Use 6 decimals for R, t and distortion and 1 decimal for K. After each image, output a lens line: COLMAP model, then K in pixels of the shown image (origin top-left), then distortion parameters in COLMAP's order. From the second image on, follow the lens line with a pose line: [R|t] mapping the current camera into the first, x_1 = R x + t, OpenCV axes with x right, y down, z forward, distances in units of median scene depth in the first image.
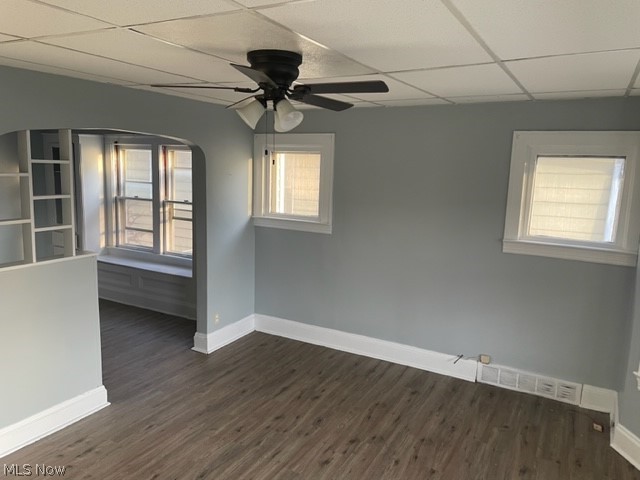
lens RADIAL K [[481.8, 0, 320.0], [0, 481.8, 240.0], [0, 0, 1]] dist [0.083497, -0.096330]
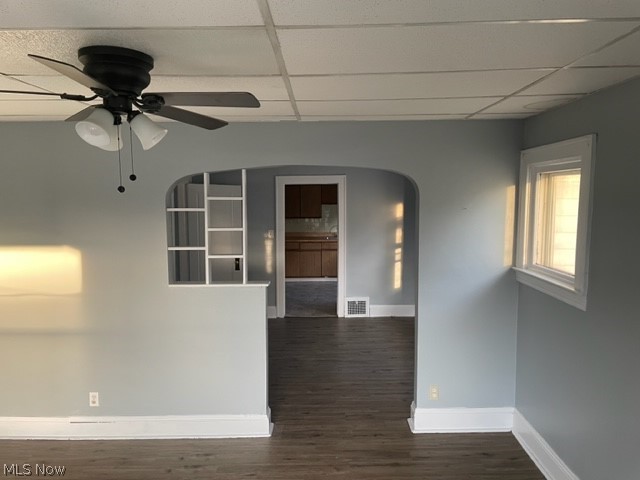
lens RADIAL K [[481.8, 0, 320.0], [0, 481.8, 240.0], [0, 0, 1]] dist [0.083497, -0.096330]
pose [[0.481242, 0.049791, -0.875173, 0.426103], [-0.116150, 0.993204, -0.007362, -0.062492], [0.868859, 0.105194, 0.483755, 0.503944]]
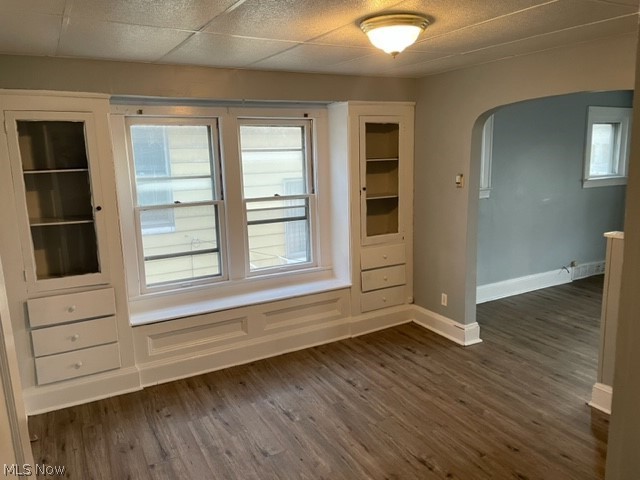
lens RADIAL K [[481.8, 0, 320.0], [0, 481.8, 240.0], [0, 0, 1]] dist [0.083497, -0.096330]
pose [[0.531375, -0.199885, 0.823217, -1.262134], [0.170024, 0.977155, 0.127515, -0.142208], [-0.829899, 0.072208, 0.553221, 0.818340]]
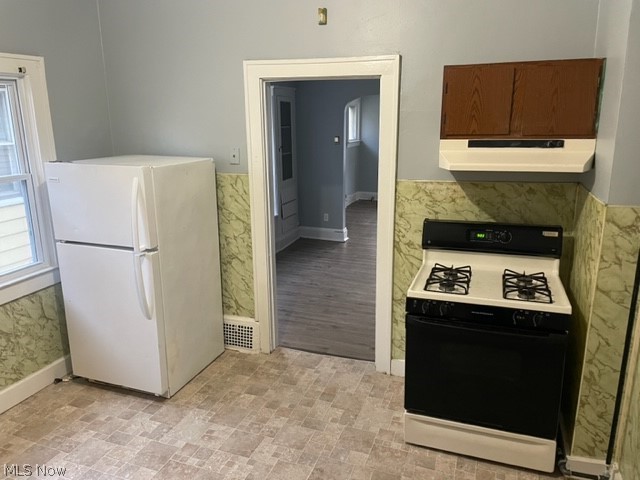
lens RADIAL K [[481.8, 0, 320.0], [0, 481.8, 240.0], [0, 0, 1]] dist [0.083497, -0.096330]
pose [[-0.172398, -0.273682, 0.946244, -1.881524], [0.147770, 0.942570, 0.299542, -0.265889], [-0.973880, 0.191467, -0.122055, 1.433483]]
